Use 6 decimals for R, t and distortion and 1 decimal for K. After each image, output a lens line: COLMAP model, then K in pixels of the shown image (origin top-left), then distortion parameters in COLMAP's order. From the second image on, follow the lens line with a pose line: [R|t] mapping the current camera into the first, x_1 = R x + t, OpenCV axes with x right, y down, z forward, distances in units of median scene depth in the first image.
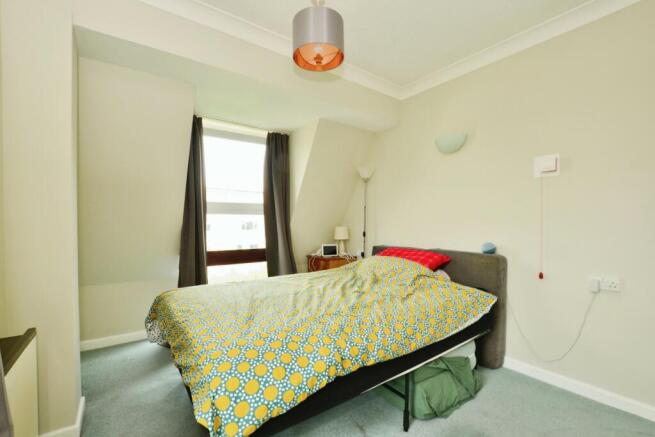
lens RADIAL K [[296.5, 0, 329.0], [0, 296.5, 225.4], [0, 0, 1]] dist [-0.001445, -0.000004]
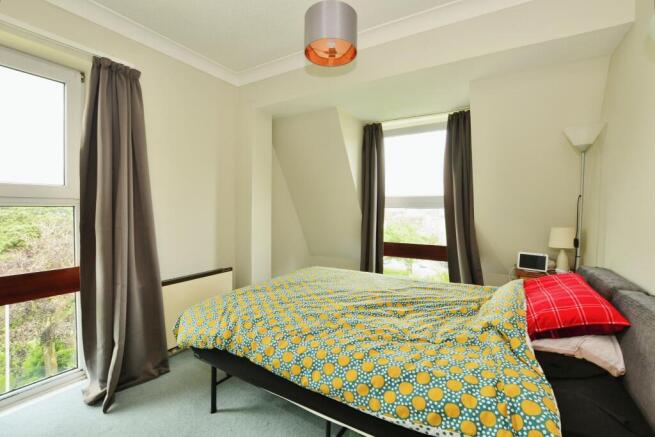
lens RADIAL K [[289.5, 0, 327.5], [0, 289.5, 218.5], [0, 0, 1]] dist [-0.027208, 0.000336]
pose [[0.373310, 0.036959, -0.926970, 0.460657], [-0.026956, 0.999216, 0.028983, -0.021898], [0.927315, 0.014167, 0.374014, 0.355290]]
